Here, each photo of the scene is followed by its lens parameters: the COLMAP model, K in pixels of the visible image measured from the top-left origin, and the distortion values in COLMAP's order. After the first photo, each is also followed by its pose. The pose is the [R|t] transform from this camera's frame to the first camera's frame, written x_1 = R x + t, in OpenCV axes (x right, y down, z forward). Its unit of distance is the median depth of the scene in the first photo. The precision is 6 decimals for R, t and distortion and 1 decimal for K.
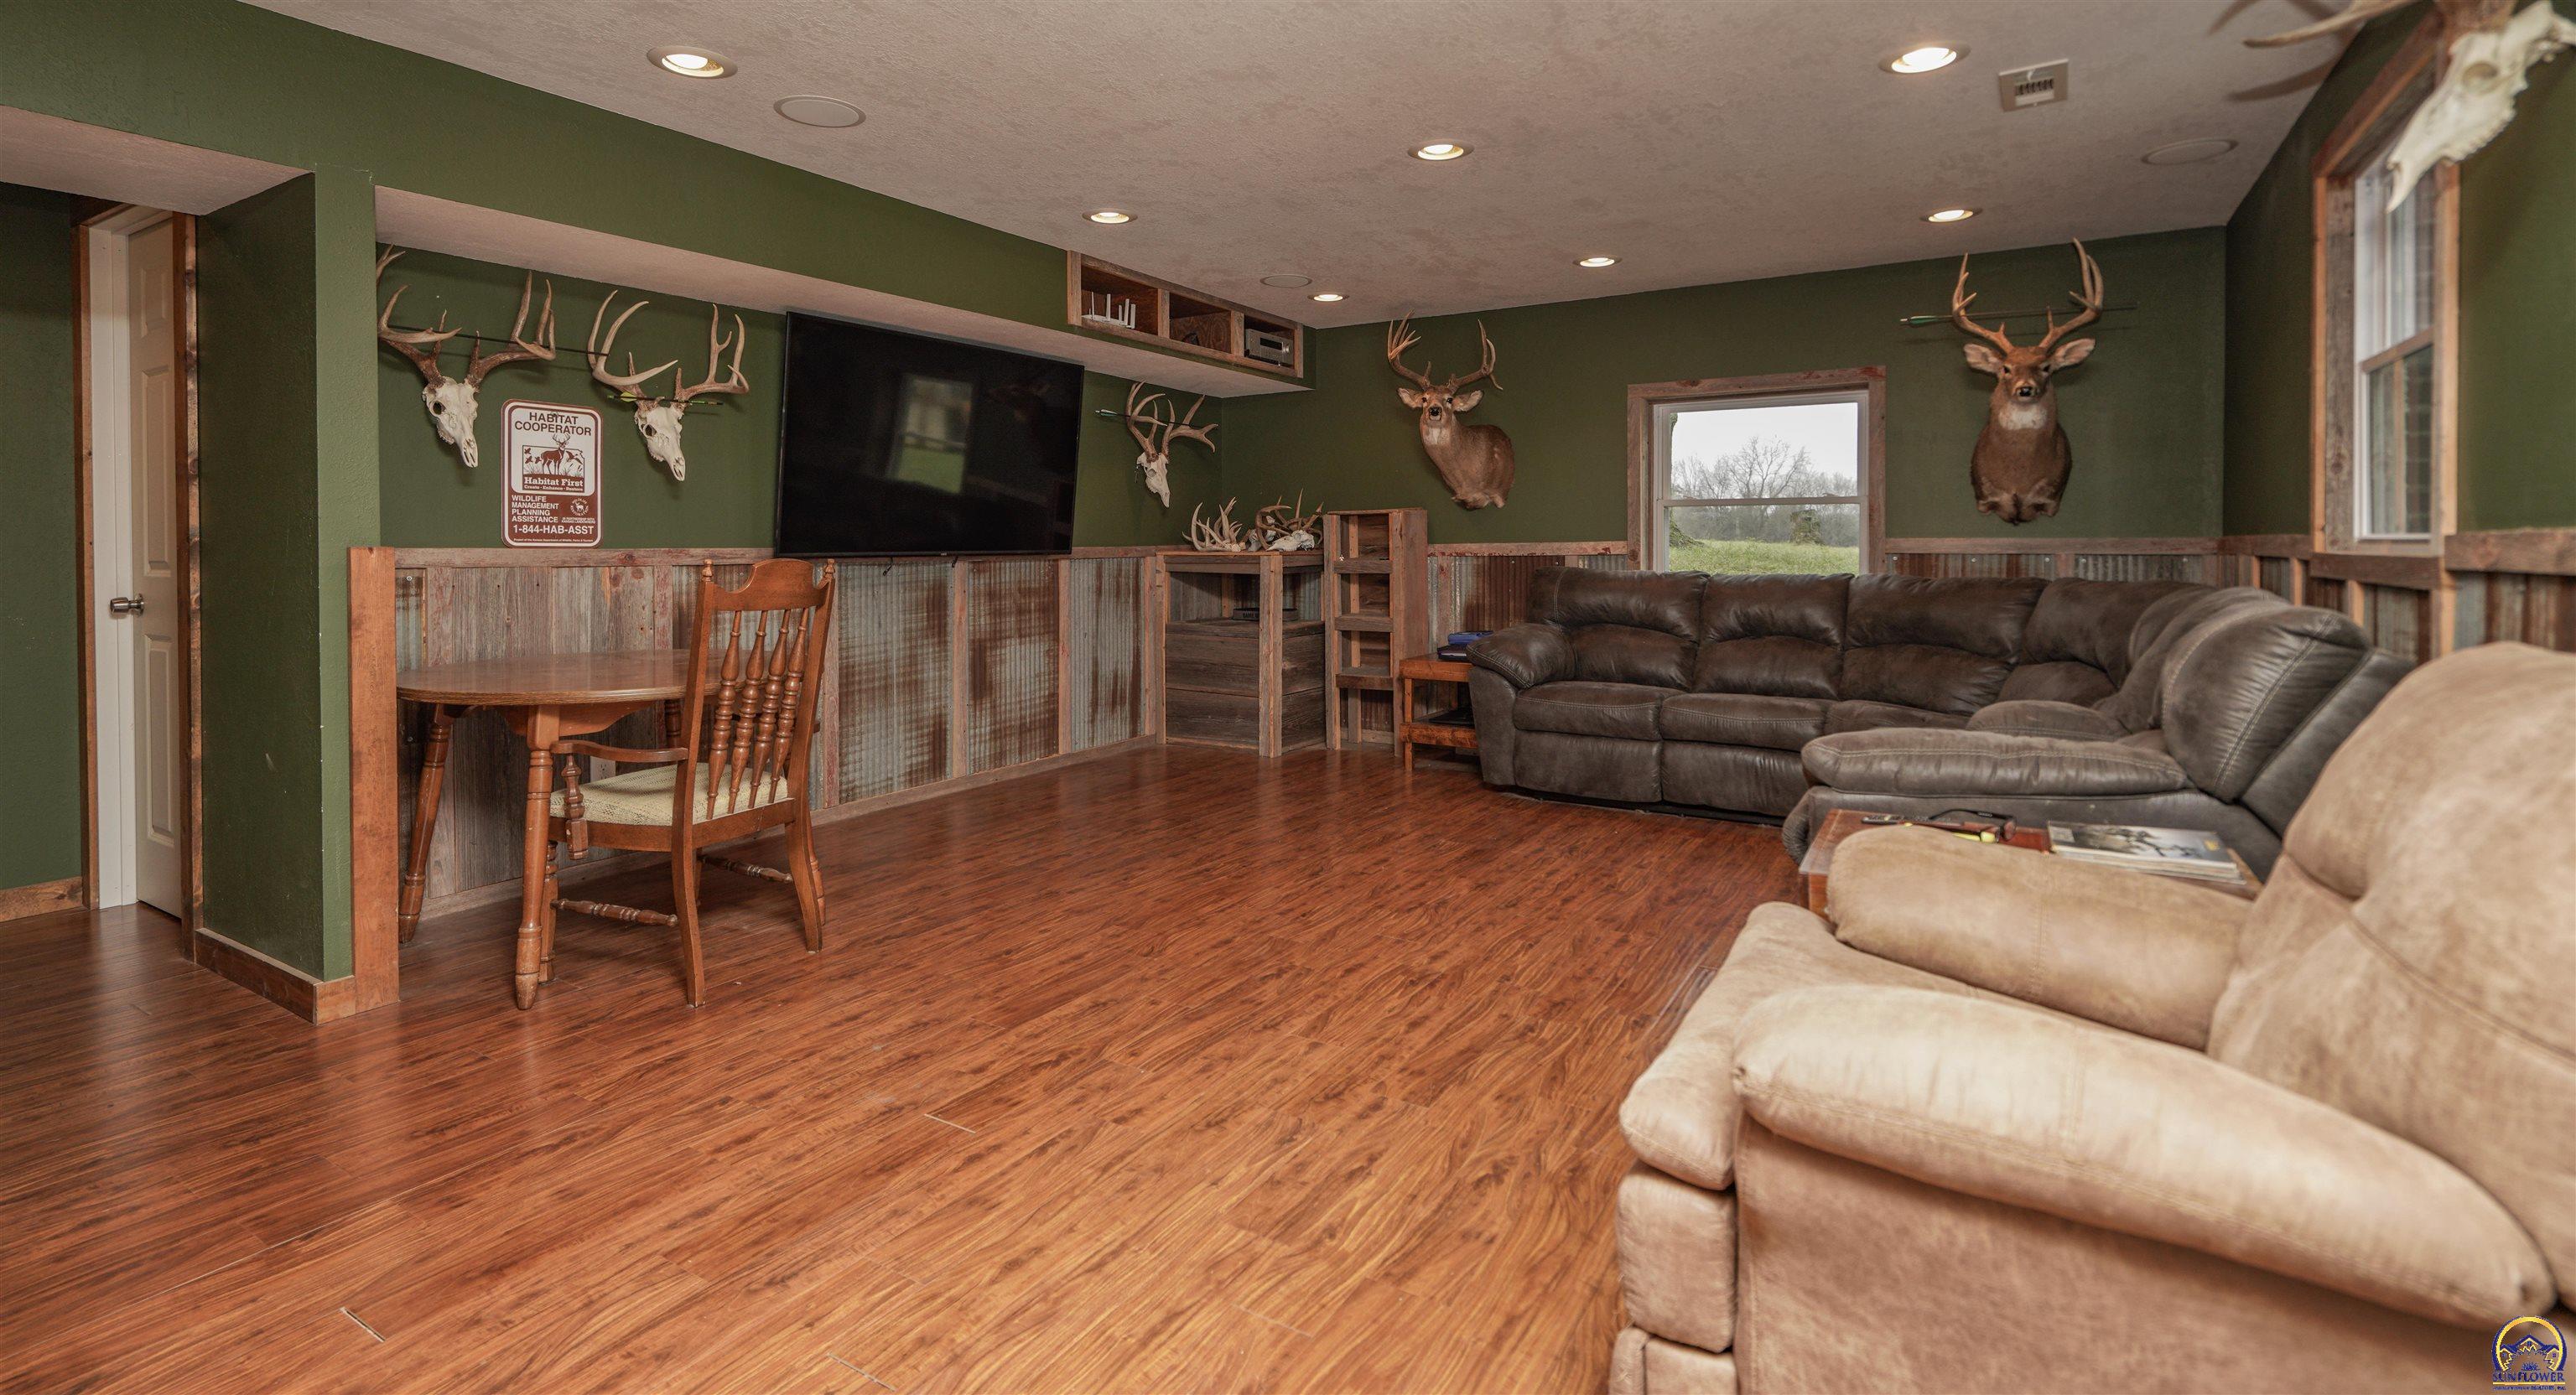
lens RADIAL K [[1168.7, 0, 1288.0], [0, 1168.7, 697.5], [0, 0, 1]] dist [-0.001738, -0.000028]
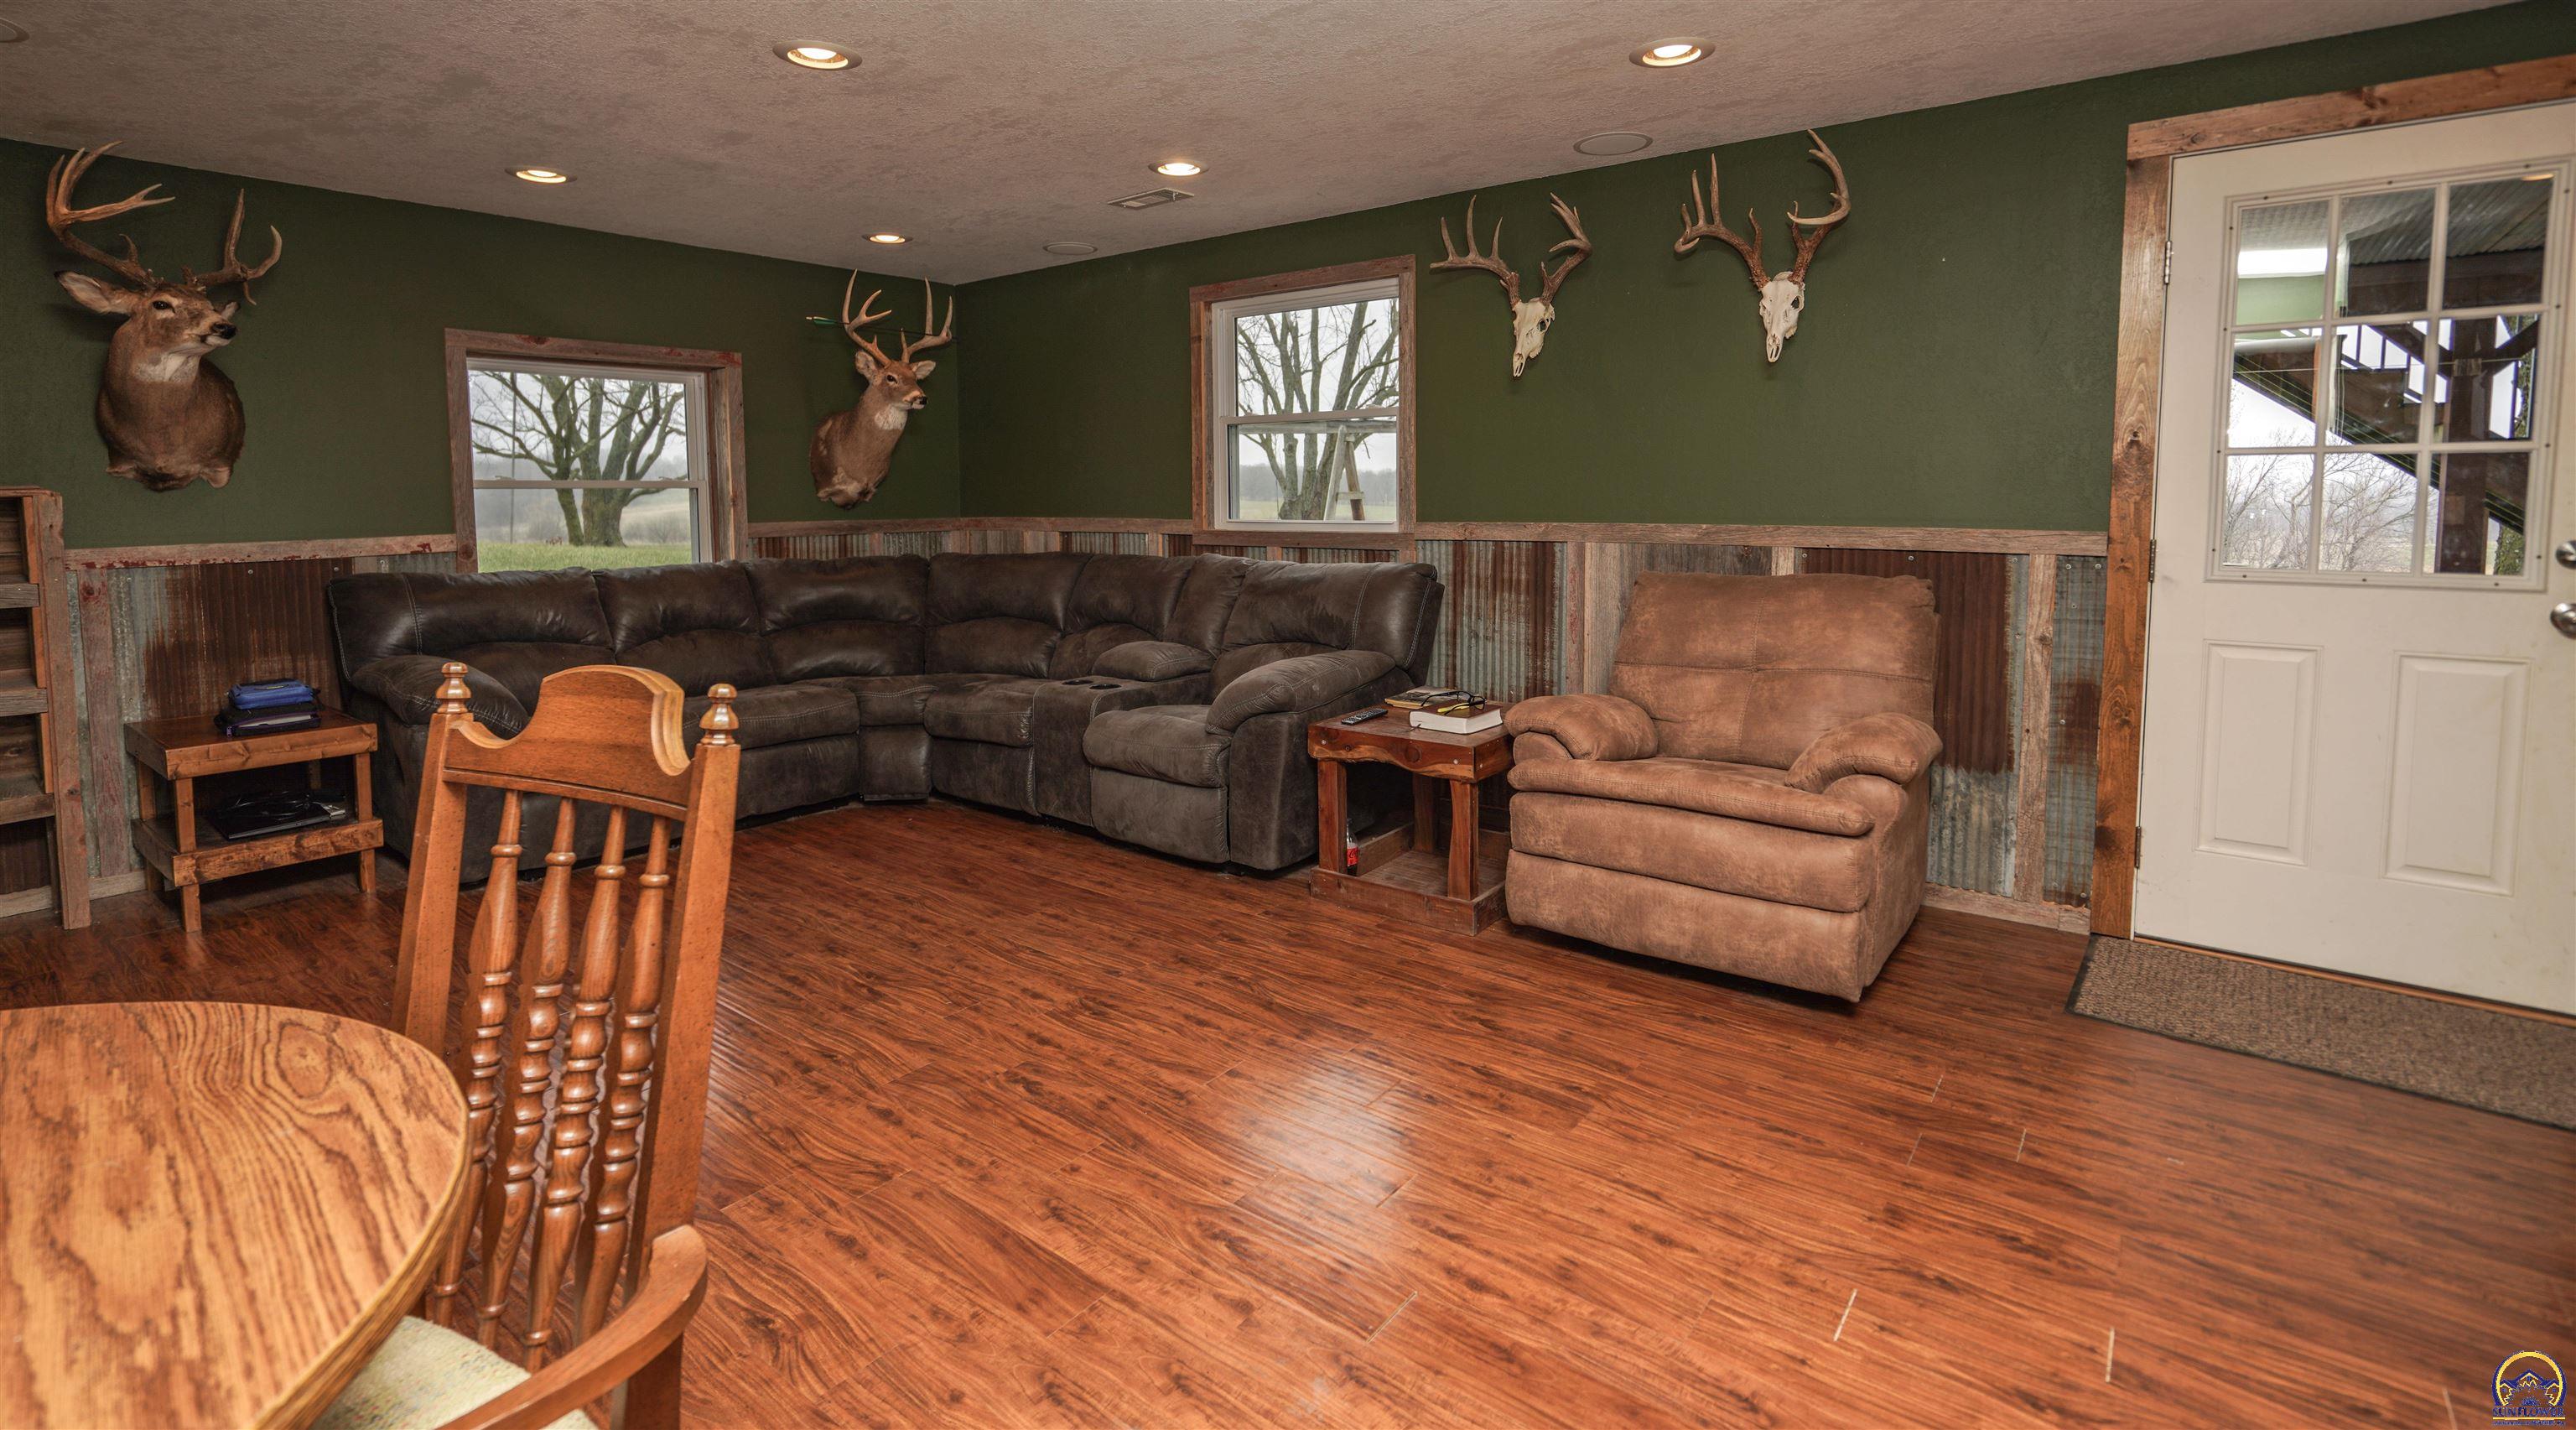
lens RADIAL K [[1136.4, 0, 1288.0], [0, 1136.4, 715.0], [0, 0, 1]] dist [-0.004331, 0.000041]
pose [[0.117919, -0.187892, 0.975085, -0.807442], [0.138457, 0.975456, 0.171219, -0.143173], [-0.983323, 0.114817, 0.141040, 0.762509]]
